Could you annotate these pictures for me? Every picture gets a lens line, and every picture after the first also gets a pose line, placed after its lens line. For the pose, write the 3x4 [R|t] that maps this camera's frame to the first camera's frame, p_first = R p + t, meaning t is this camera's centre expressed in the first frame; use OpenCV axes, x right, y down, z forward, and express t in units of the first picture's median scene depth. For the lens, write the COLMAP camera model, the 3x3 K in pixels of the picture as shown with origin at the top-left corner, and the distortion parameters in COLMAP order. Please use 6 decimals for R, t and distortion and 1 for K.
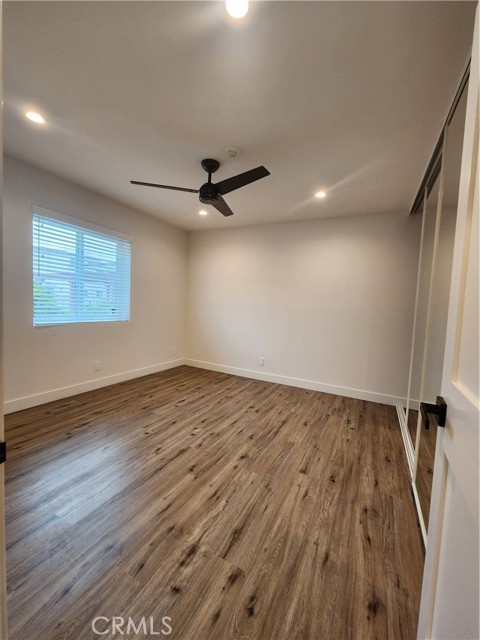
lens RADIAL K [[262.9, 0, 238.7], [0, 262.9, 319.0], [0, 0, 1]] dist [-0.000397, -0.000638]
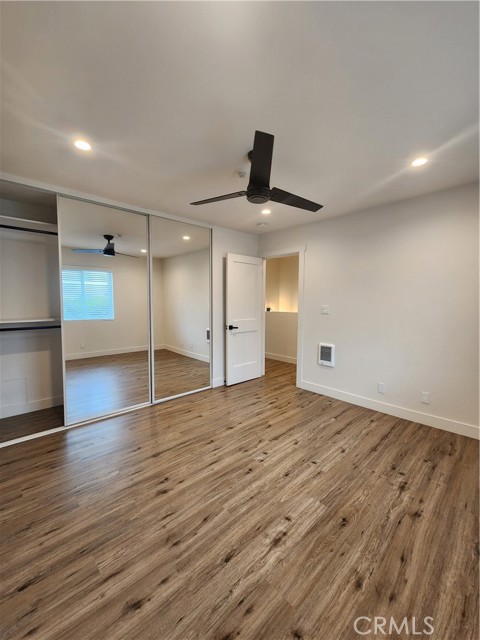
lens RADIAL K [[261.2, 0, 240.0], [0, 261.2, 320.0], [0, 0, 1]] dist [0.000071, -0.000496]
pose [[-0.942493, -0.076803, 0.325280, -0.407753], [-0.030348, 0.988885, 0.145555, -0.210069], [-0.332844, 0.127313, -0.934348, 2.103527]]
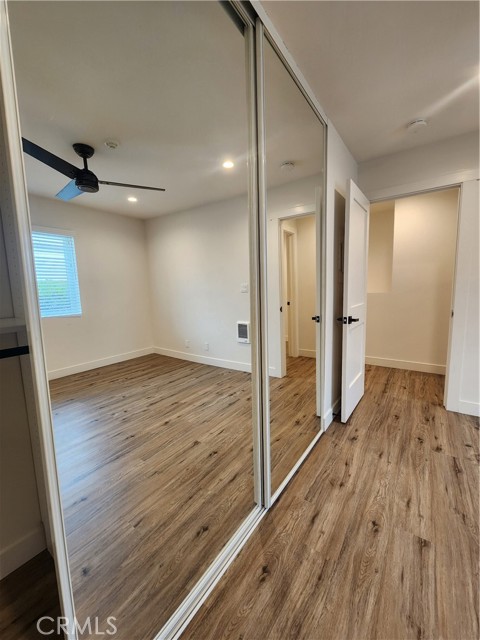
lens RADIAL K [[262.9, 0, 238.7], [0, 262.9, 319.0], [0, 0, 1]] dist [-0.000397, -0.000638]
pose [[-0.990103, -0.039581, 0.134644, 0.572783], [-0.013842, 0.982269, 0.186967, -0.071414], [-0.139657, 0.183253, -0.973095, 1.443098]]
